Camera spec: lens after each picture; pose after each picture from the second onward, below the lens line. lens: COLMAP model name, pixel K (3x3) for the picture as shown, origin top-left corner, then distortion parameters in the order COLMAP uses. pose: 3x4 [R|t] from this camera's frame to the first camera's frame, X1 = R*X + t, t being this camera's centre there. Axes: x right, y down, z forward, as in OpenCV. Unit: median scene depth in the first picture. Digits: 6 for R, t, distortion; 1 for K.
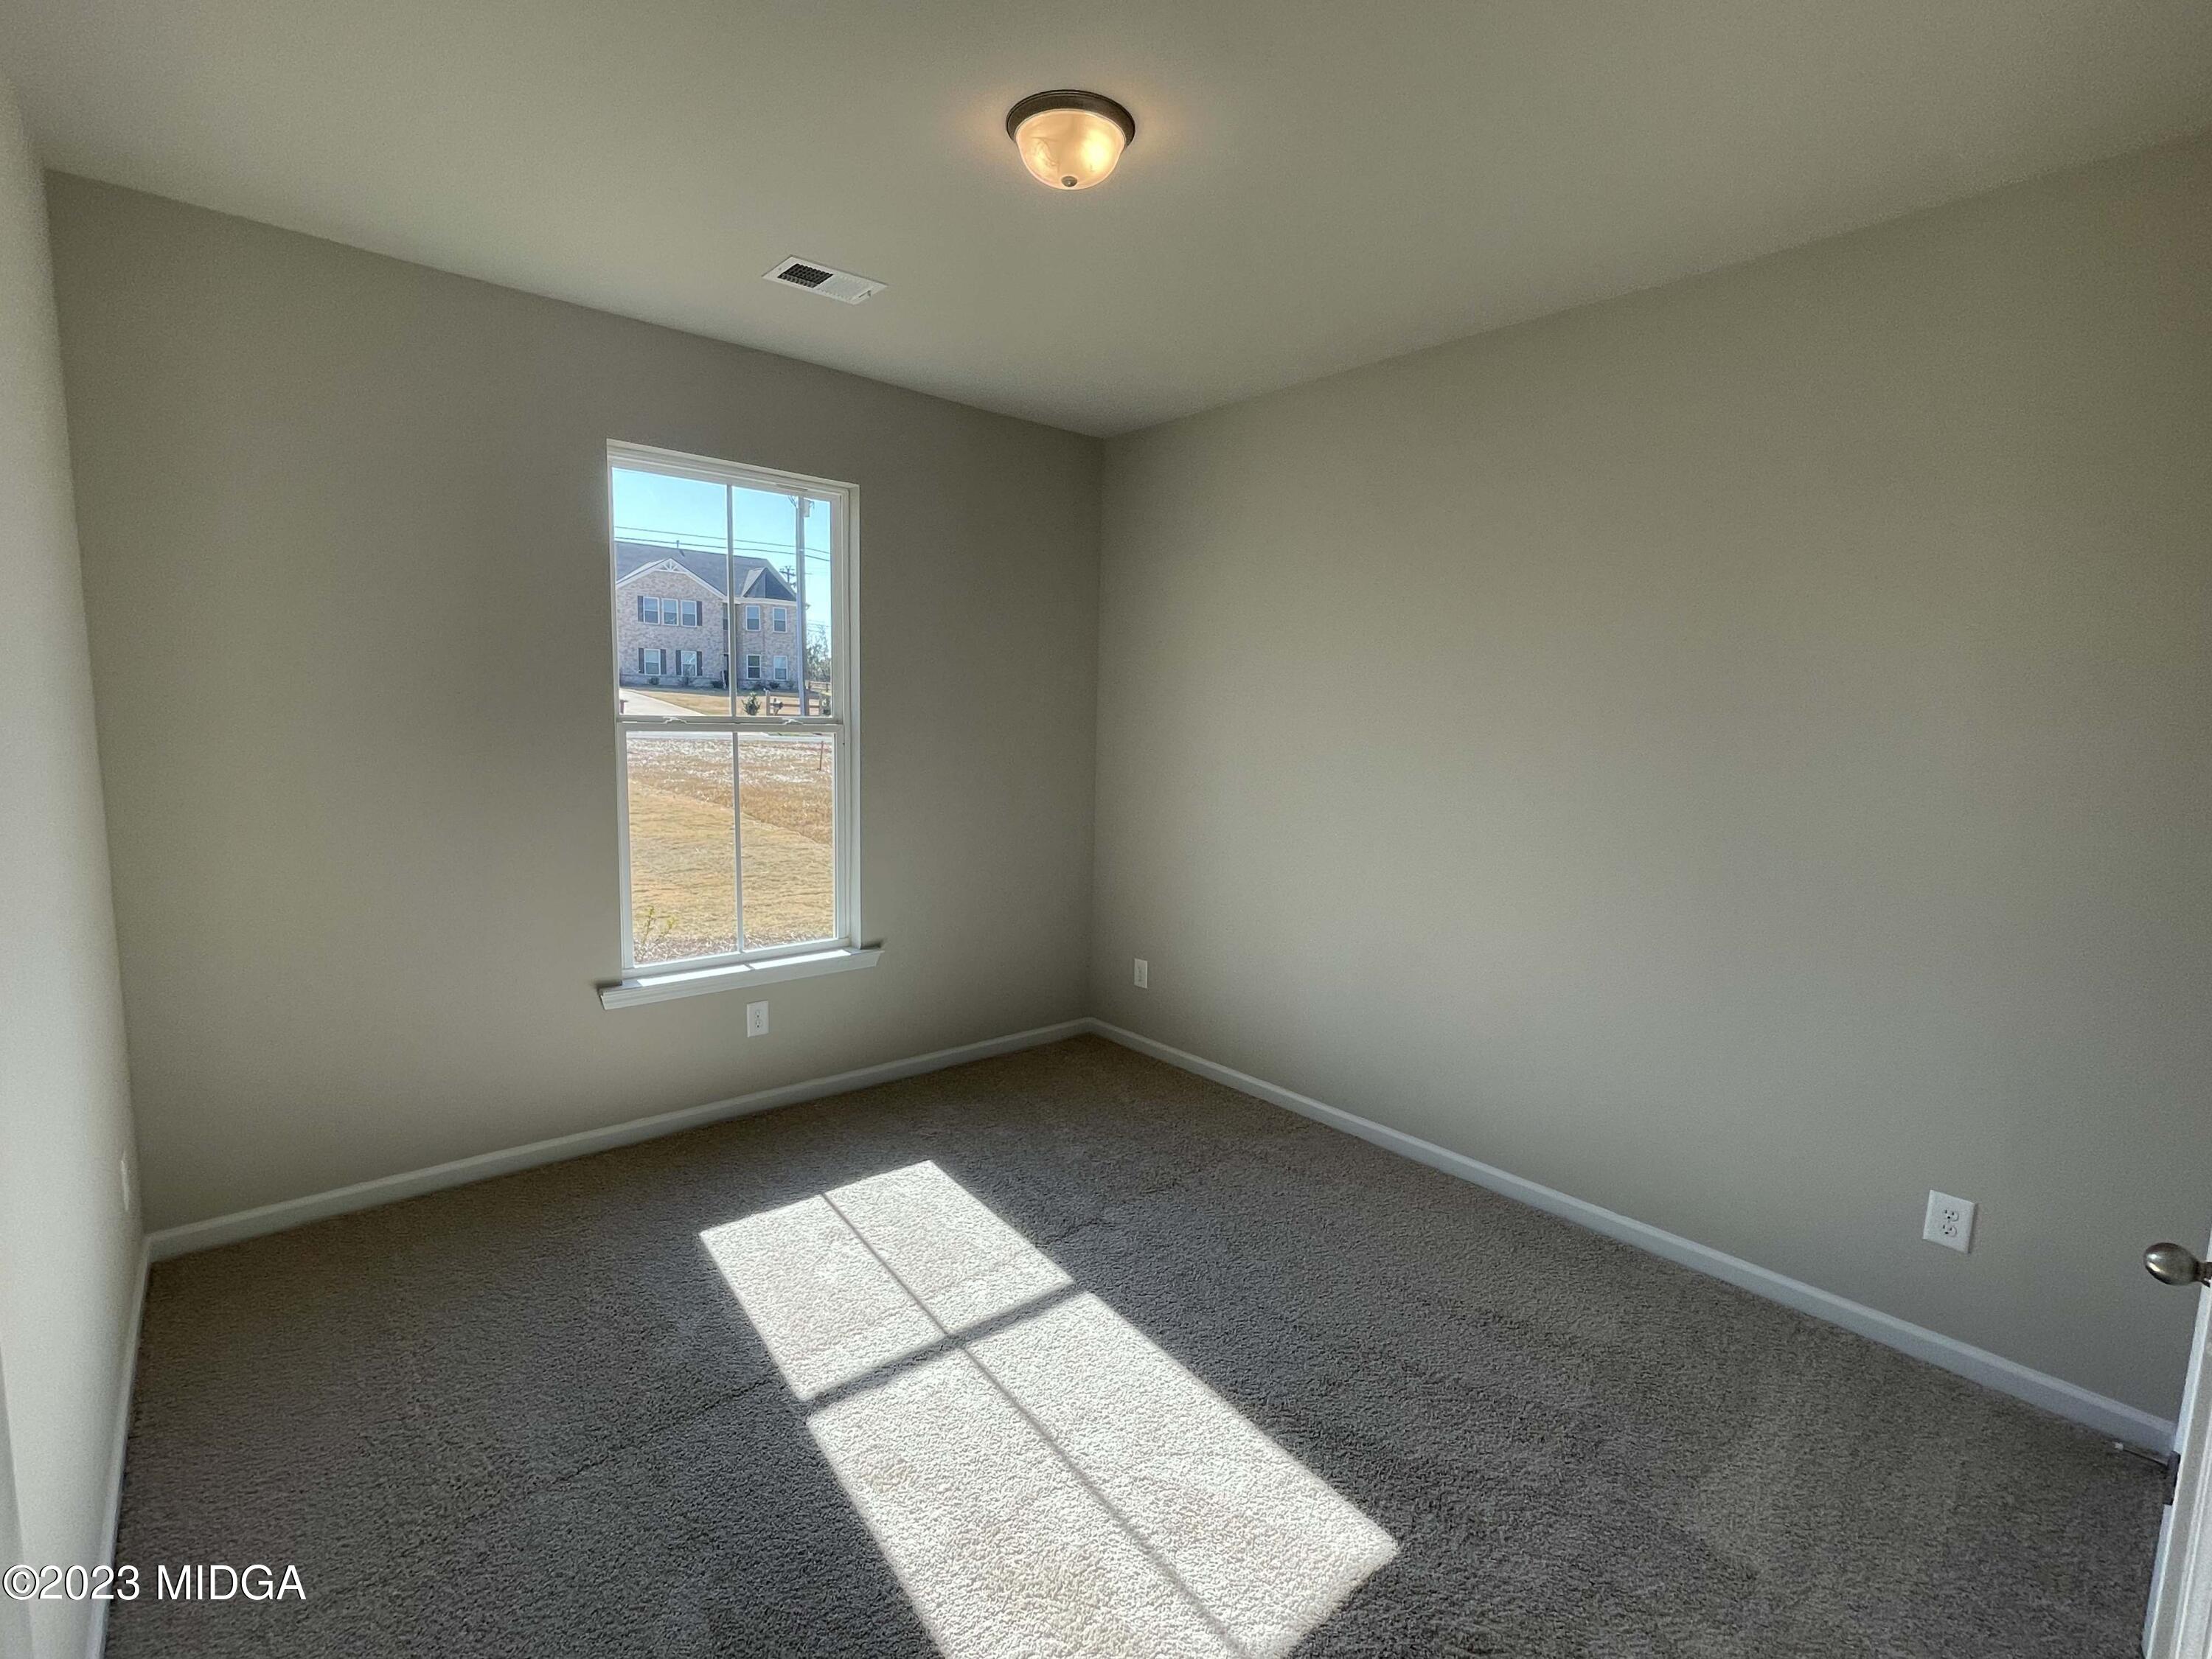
lens RADIAL K [[1008.1, 0, 1106.1], [0, 1008.1, 813.5], [0, 0, 1]] dist [0.040330, 0.000104]
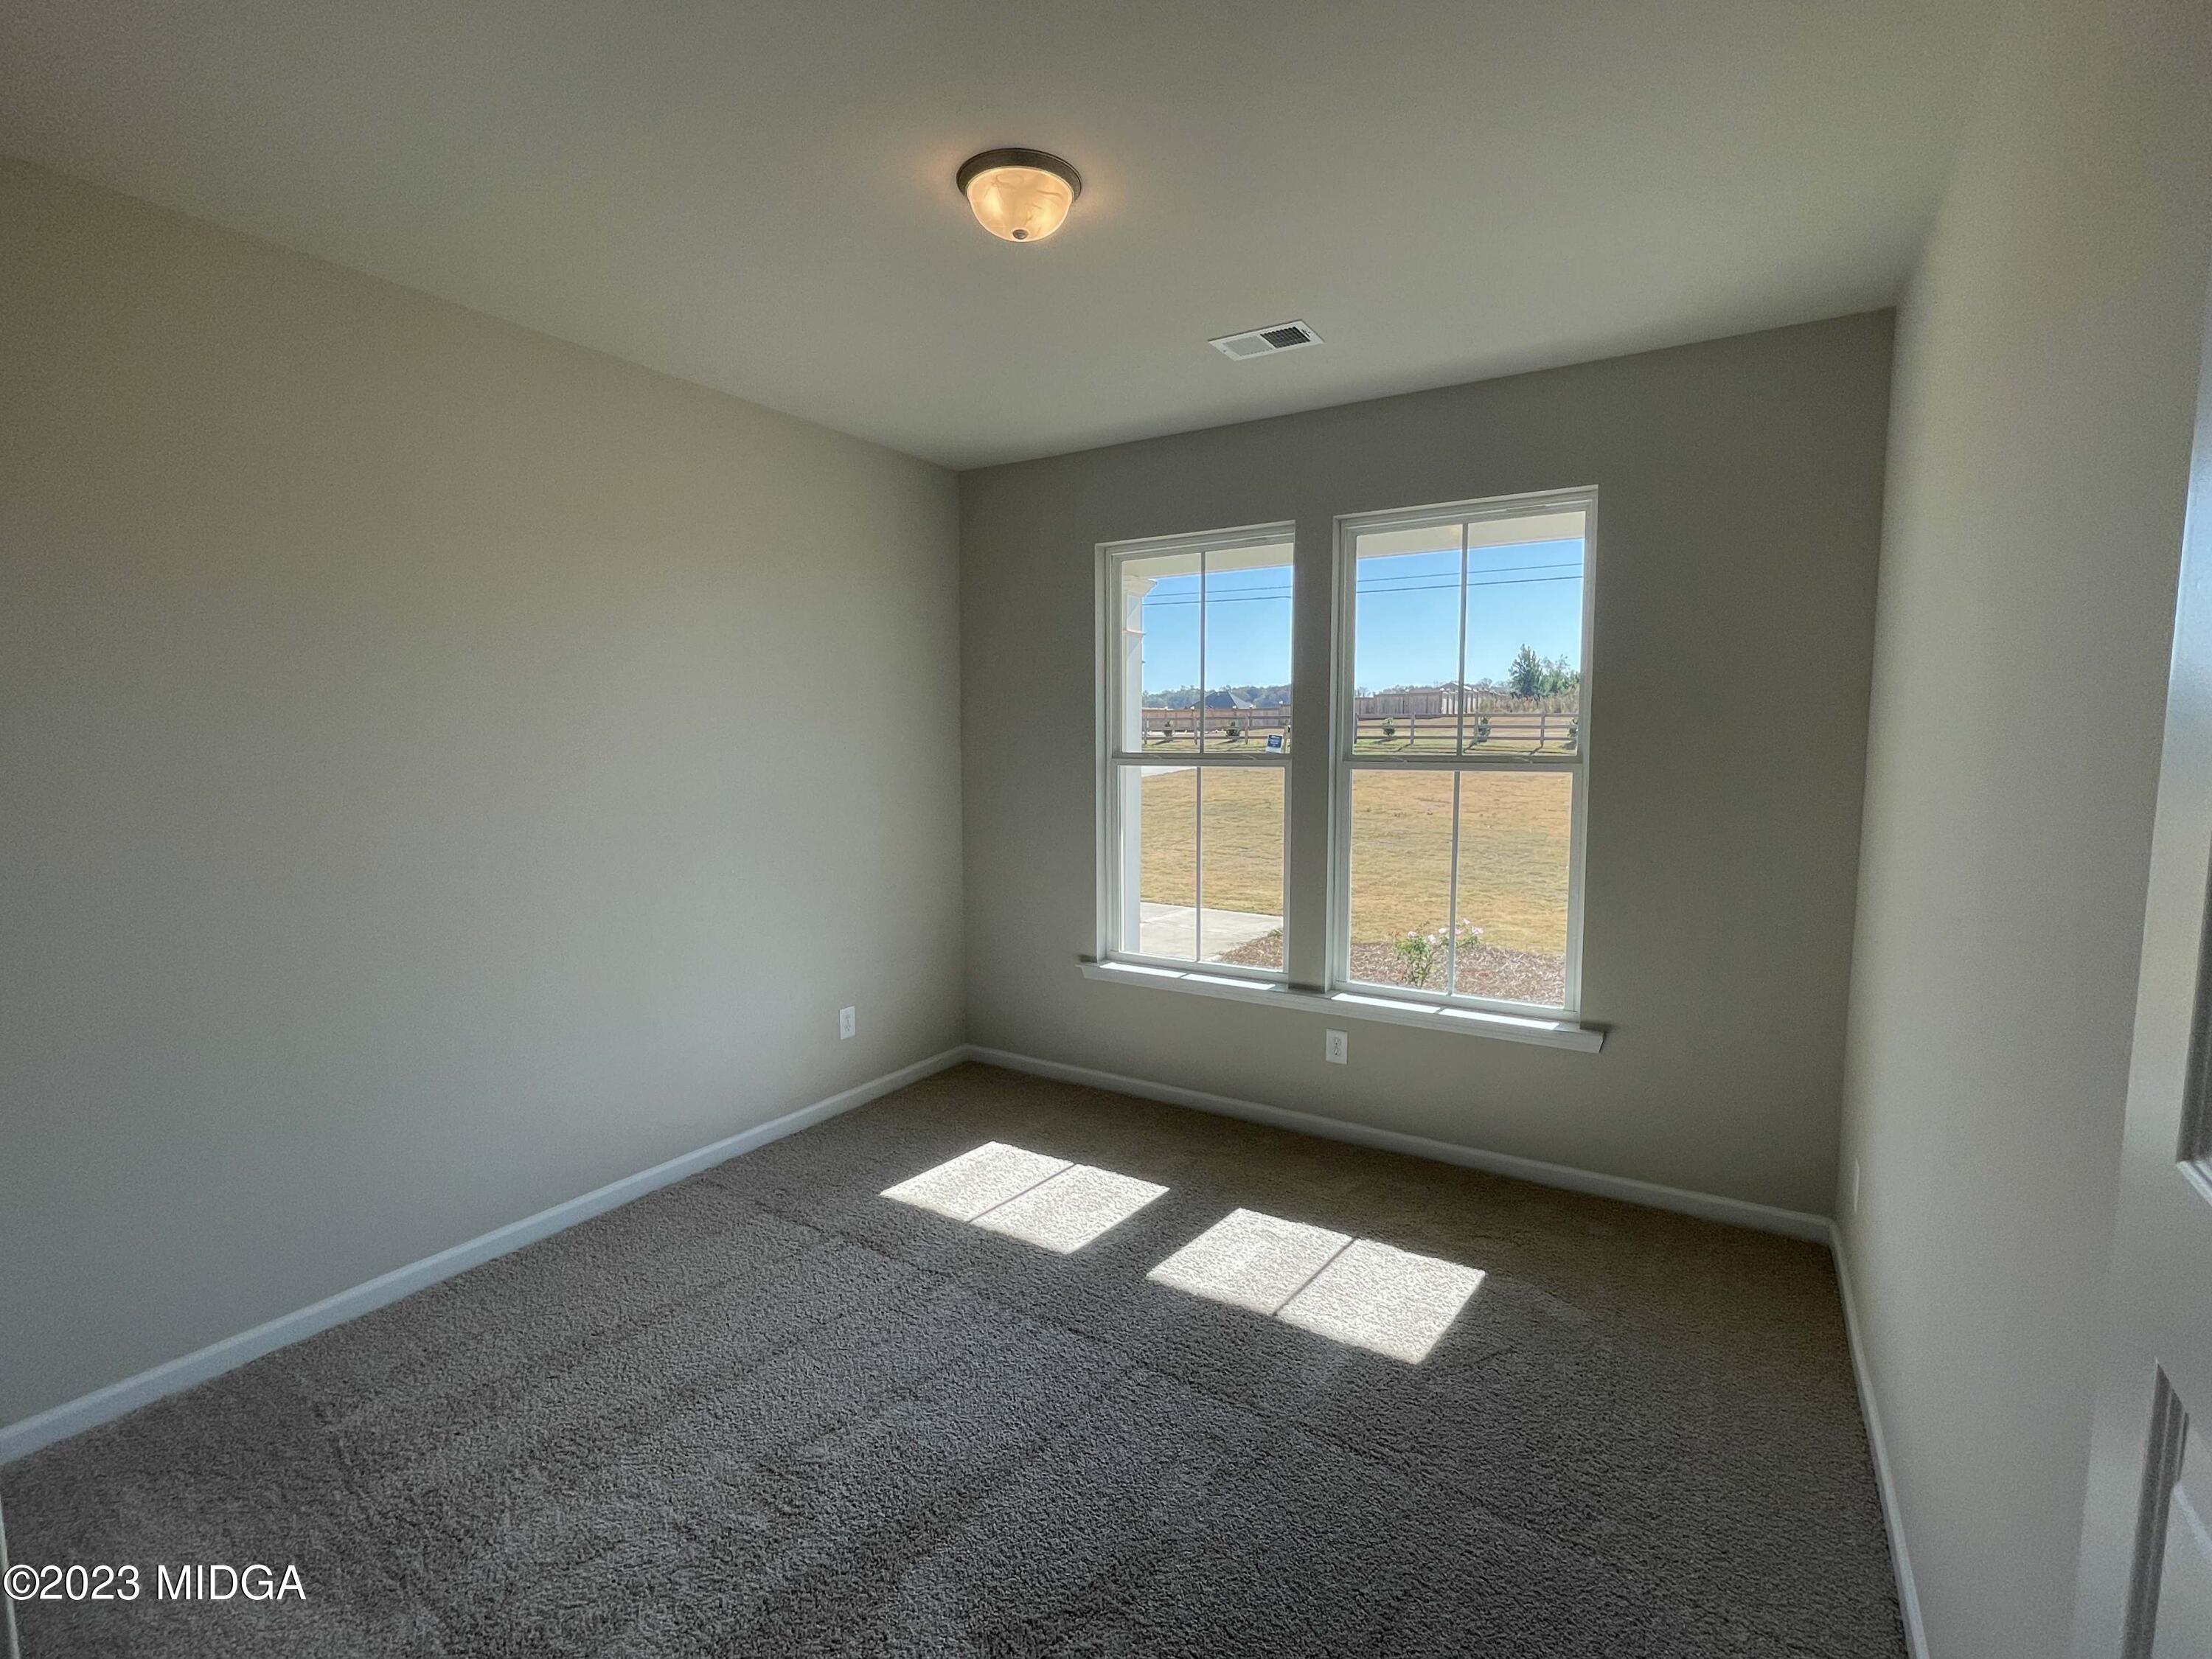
lens RADIAL K [[1017.6, 0, 1098.7], [0, 1017.6, 833.5], [0, 0, 1]] dist [-0.000668, 0.000389]
pose [[0.318441, 0.064160, -0.945769, 0.547054], [-0.087746, 0.995418, 0.037984, -0.032118], [0.943873, 0.070892, 0.322612, 0.424362]]
